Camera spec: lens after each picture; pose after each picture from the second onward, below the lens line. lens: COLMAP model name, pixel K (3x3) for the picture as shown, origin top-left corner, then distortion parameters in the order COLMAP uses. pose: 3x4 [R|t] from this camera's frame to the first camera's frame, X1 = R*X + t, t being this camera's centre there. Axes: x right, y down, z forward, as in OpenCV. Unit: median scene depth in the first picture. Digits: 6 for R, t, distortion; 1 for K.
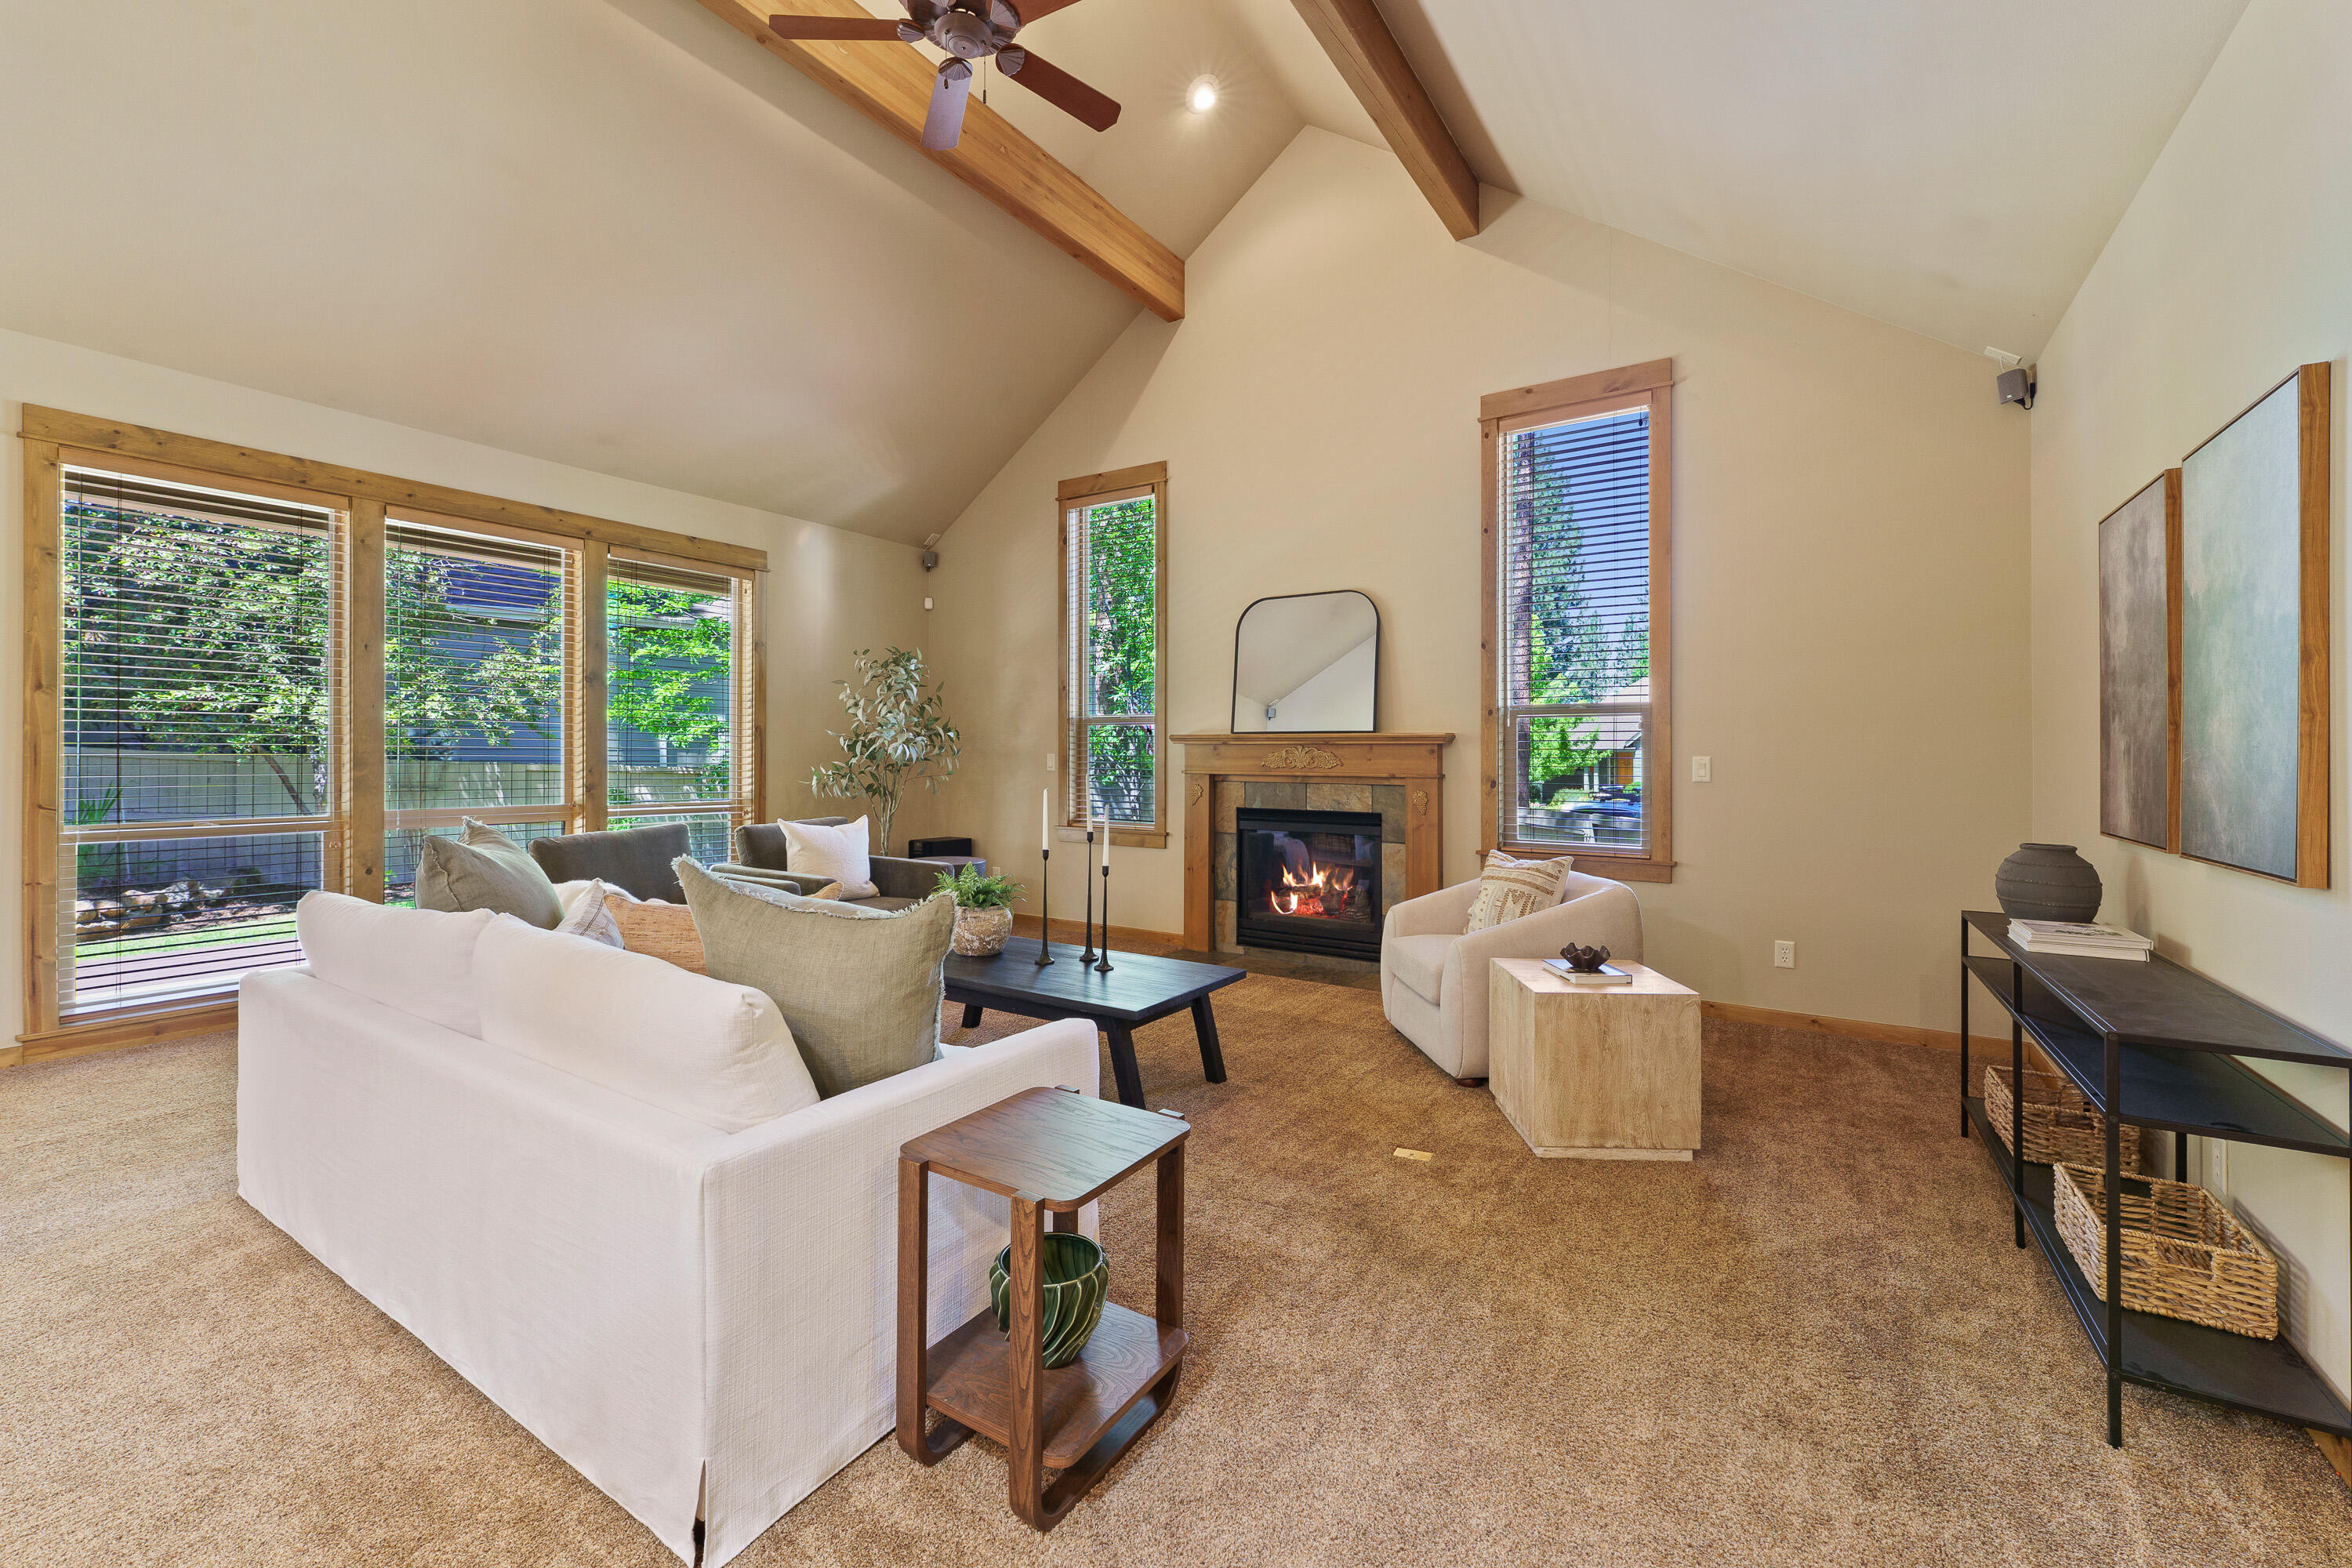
lens RADIAL K [[950.9, 0, 1191.1], [0, 950.9, 754.8], [0, 0, 1]] dist [0.000399, 0.000177]
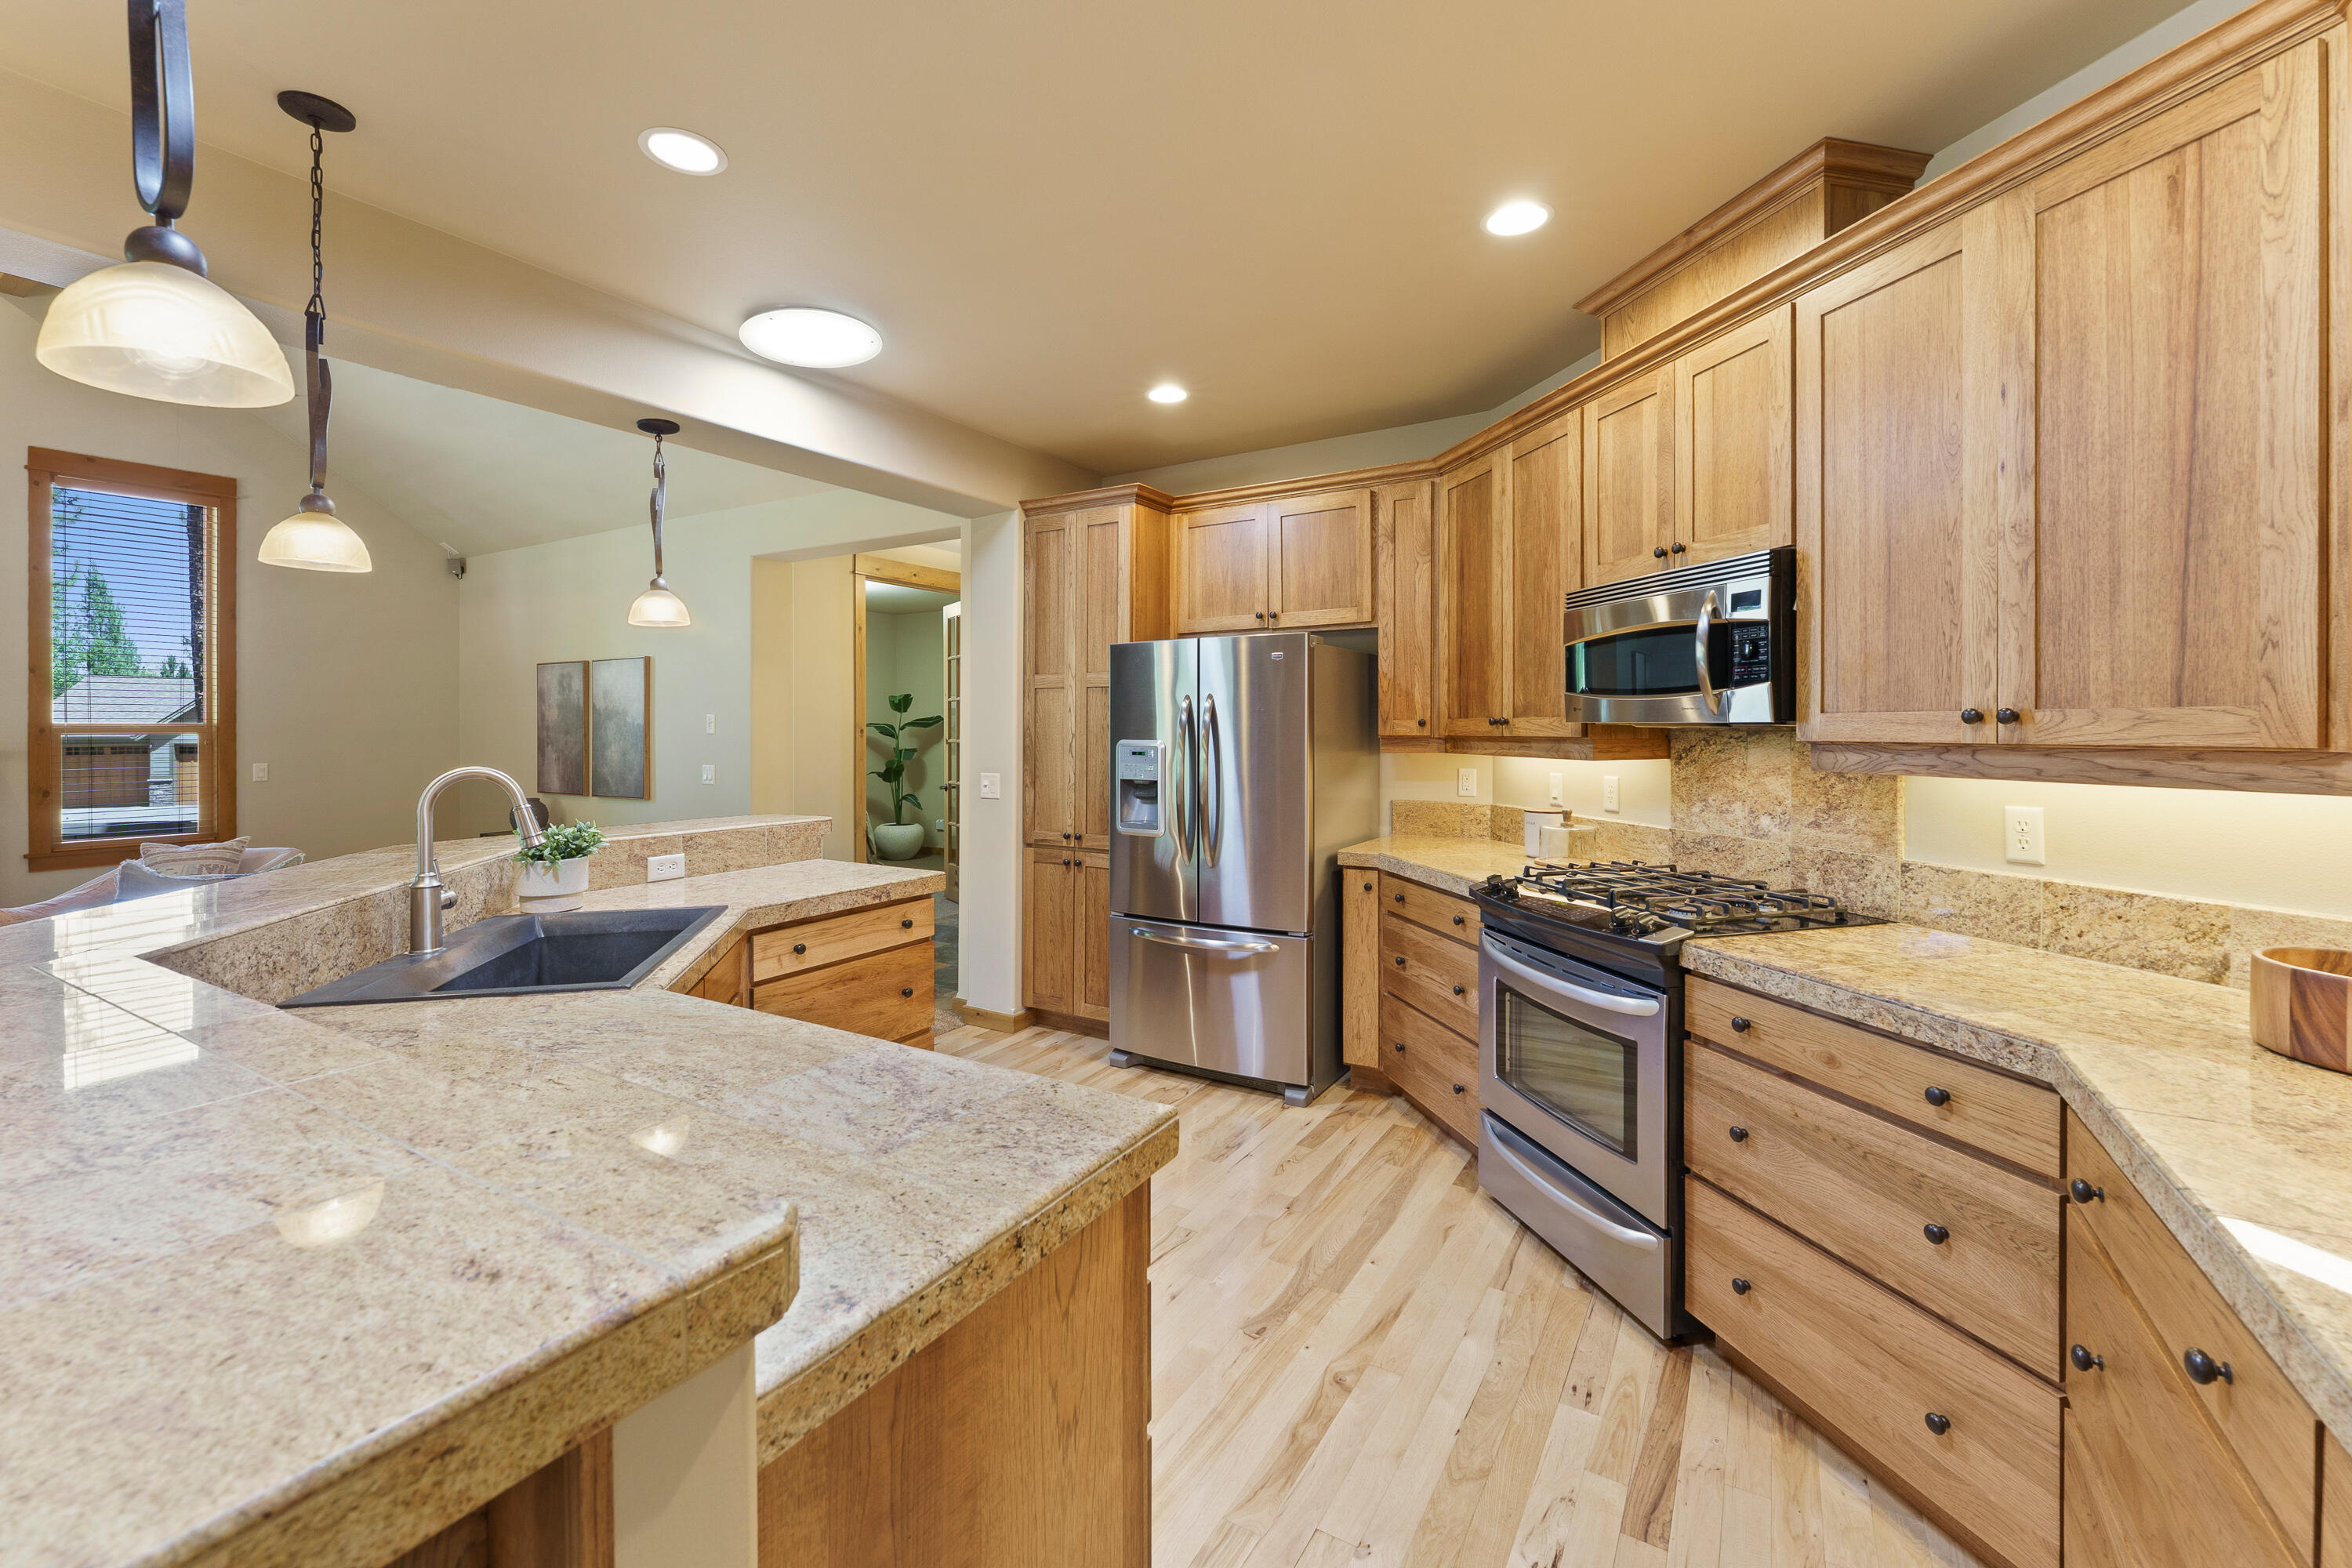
lens RADIAL K [[964.3, 0, 1172.0], [0, 964.3, 741.1], [0, 0, 1]] dist [-0.002641, 0.000011]
pose [[-0.027878, -0.019242, 0.999426, -0.770487], [0.002511, 0.999810, 0.019319, -0.045190], [-0.999608, 0.003048, -0.027824, -0.273564]]
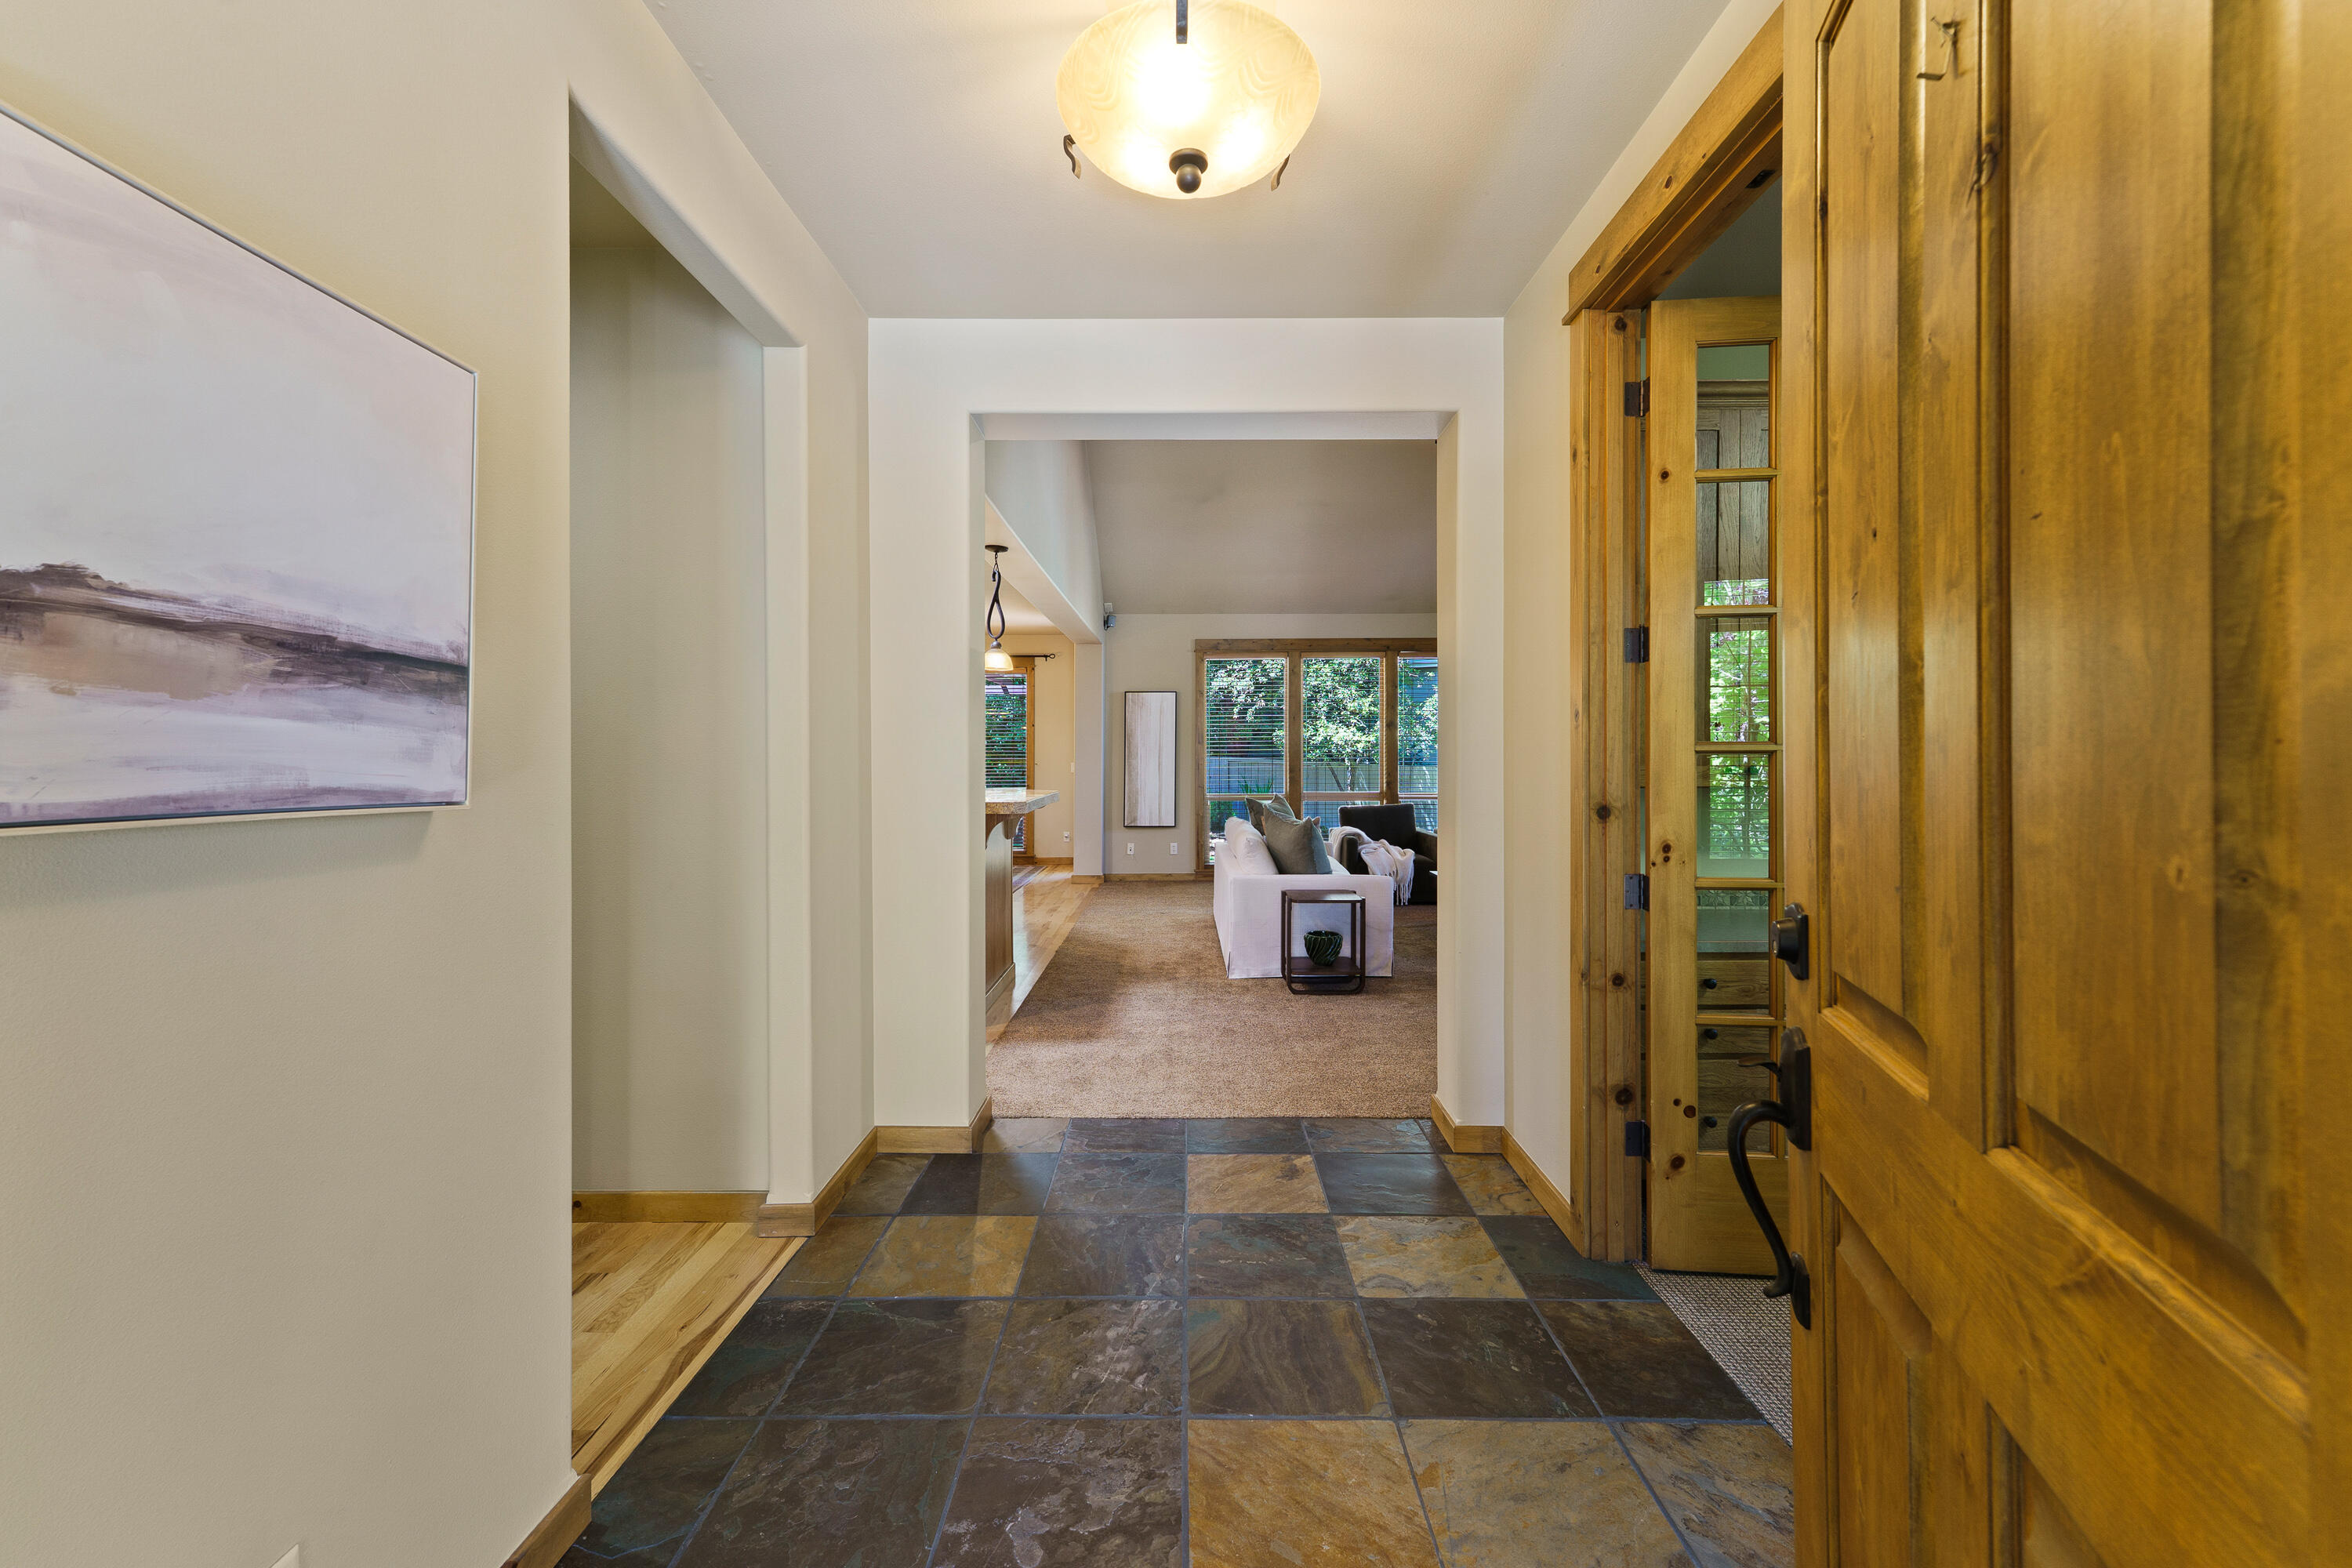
lens RADIAL K [[964.3, 0, 1172.0], [0, 964.3, 741.1], [0, 0, 1]] dist [-0.002641, 0.000011]
pose [[0.527680, -0.019829, -0.849212, 0.703332], [0.007723, 0.999798, -0.018547, -0.015428], [0.849408, 0.003229, 0.527726, -0.335400]]
